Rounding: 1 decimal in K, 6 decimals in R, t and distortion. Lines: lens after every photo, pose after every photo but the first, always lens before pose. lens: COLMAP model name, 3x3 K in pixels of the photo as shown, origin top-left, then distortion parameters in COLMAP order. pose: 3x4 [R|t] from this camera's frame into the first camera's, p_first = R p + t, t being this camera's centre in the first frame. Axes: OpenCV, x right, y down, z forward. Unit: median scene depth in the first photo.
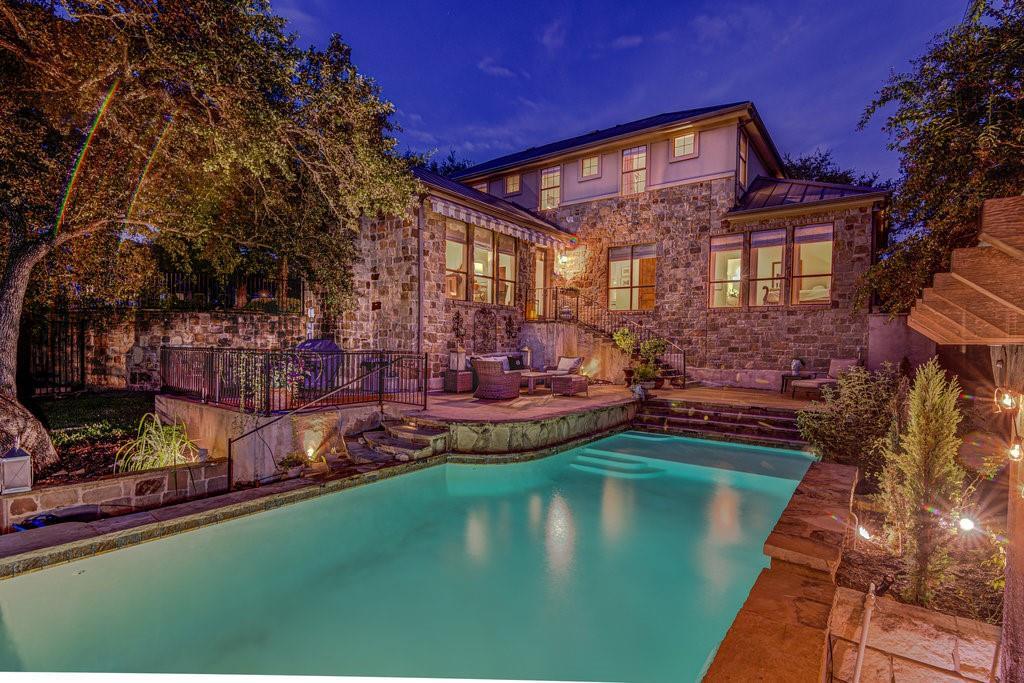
lens RADIAL K [[493.6, 0, 514.2], [0, 493.6, 348.1], [0, 0, 1]] dist [-0.008309, -0.000225]
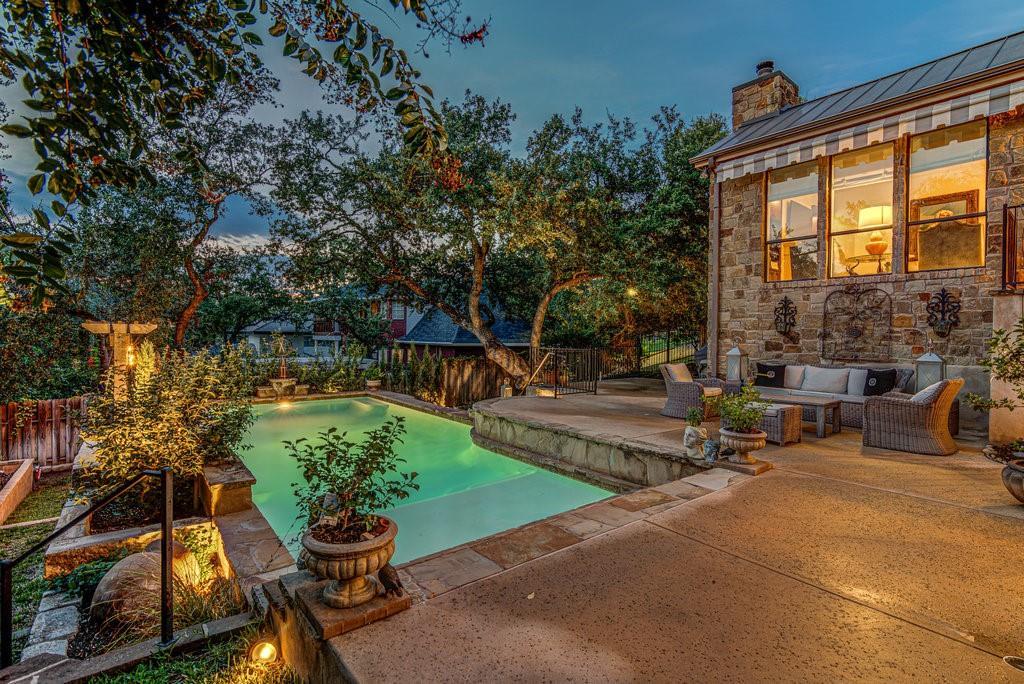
lens RADIAL K [[493.6, 0, 542.4], [0, 493.6, 340.5], [0, 0, 1]] dist [-0.008309, -0.000225]
pose [[-0.218061, -0.023874, -0.975643, 0.688187], [-0.041544, 0.999022, -0.015160, 0.010399], [0.975051, 0.037226, -0.218839, 0.902105]]
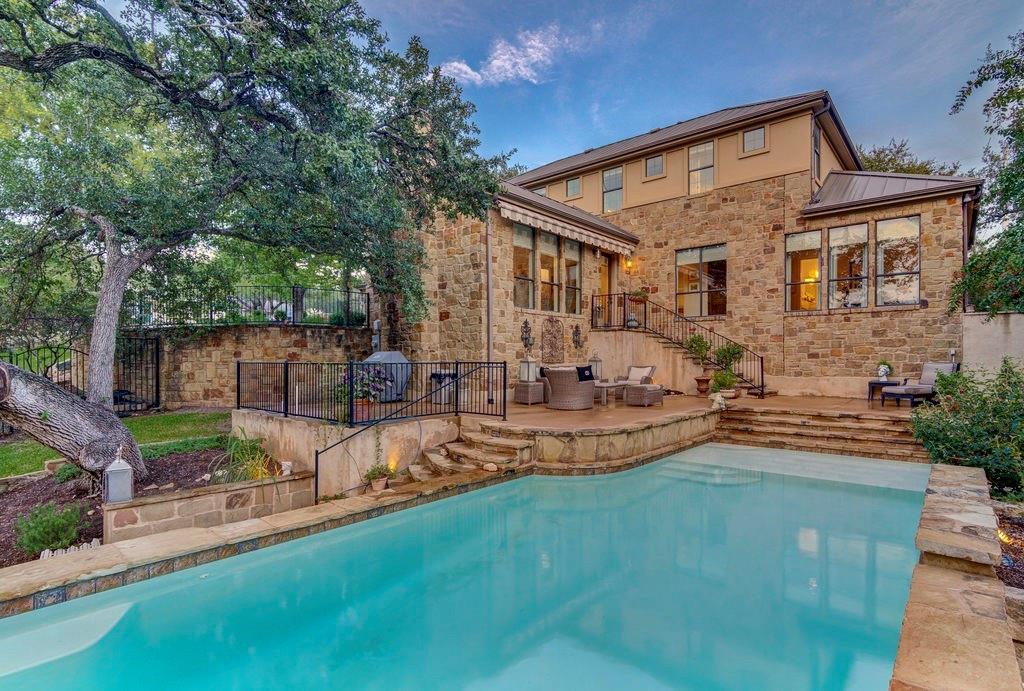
lens RADIAL K [[525.3, 0, 532.3], [0, 525.3, 355.6], [0, 0, 1]] dist [-0.007462, -0.000406]
pose [[0.998764, -0.024363, -0.043317, -0.065186], [0.023431, 0.999486, -0.021893, 0.018727], [0.043828, 0.020851, 0.998821, -0.016547]]
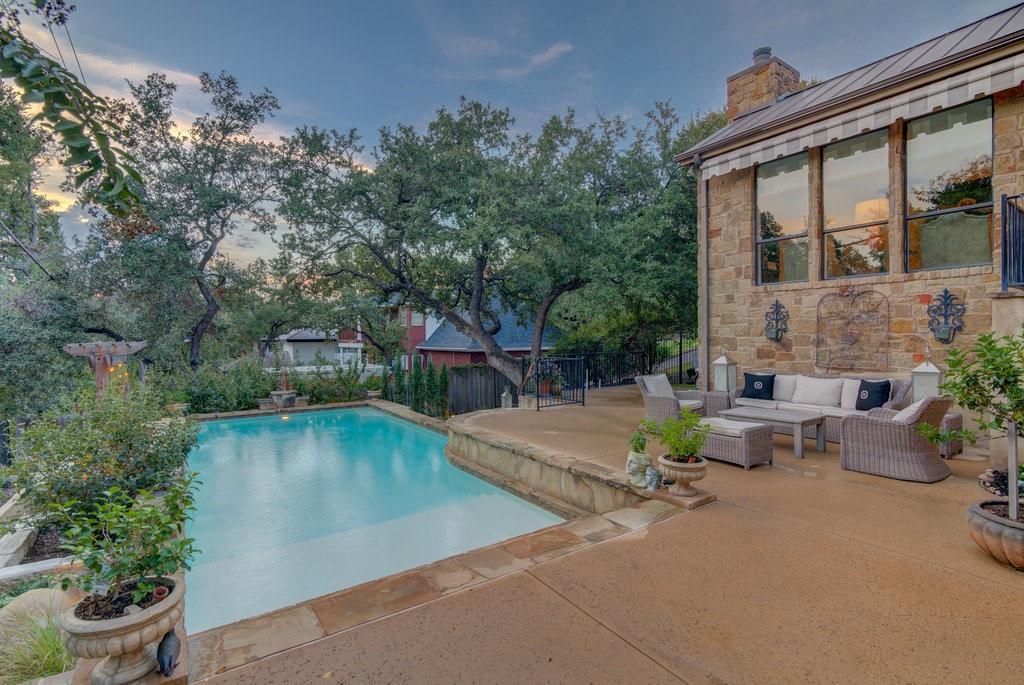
lens RADIAL K [[493.6, 0, 533.6], [0, 493.6, 342.0], [0, 0, 1]] dist [-0.008309, -0.000225]
pose [[-0.298558, -0.017384, -0.954233, 0.643281], [-0.022617, 0.999682, -0.011136, -0.008862], [0.954124, 0.018257, -0.298856, 0.977803]]
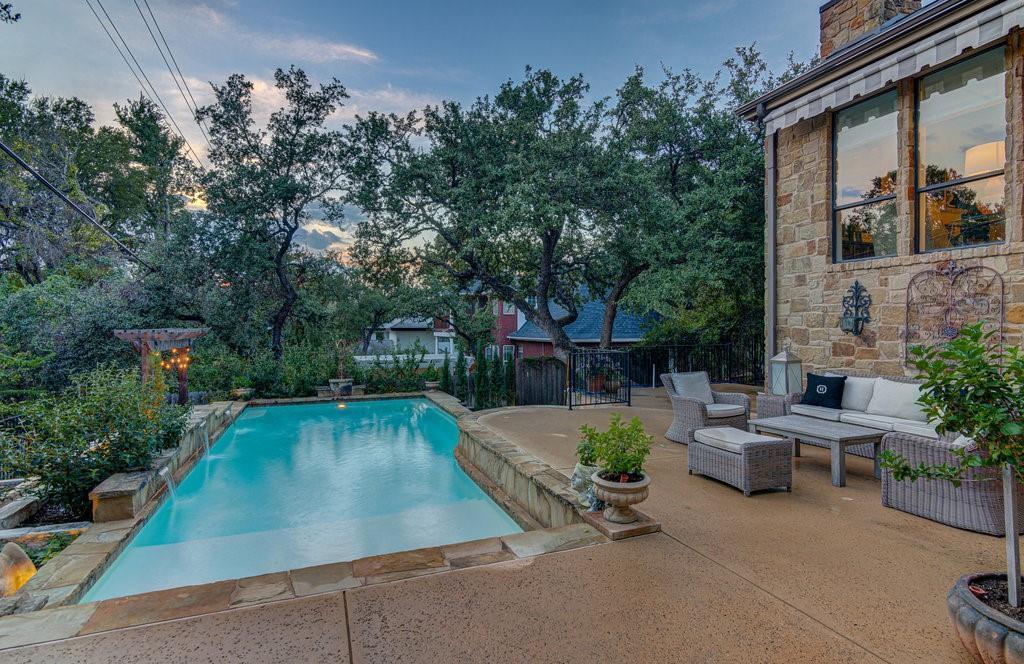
lens RADIAL K [[534.4, 0, 530.4], [0, 534.4, 330.7], [0, 0, 1]] dist [-0.005427, -0.000065]
pose [[-0.512637, -0.023780, -0.858276, 0.566601], [-0.033626, 0.999406, -0.007607, -0.012234], [0.857947, 0.024961, -0.513132, 1.091377]]
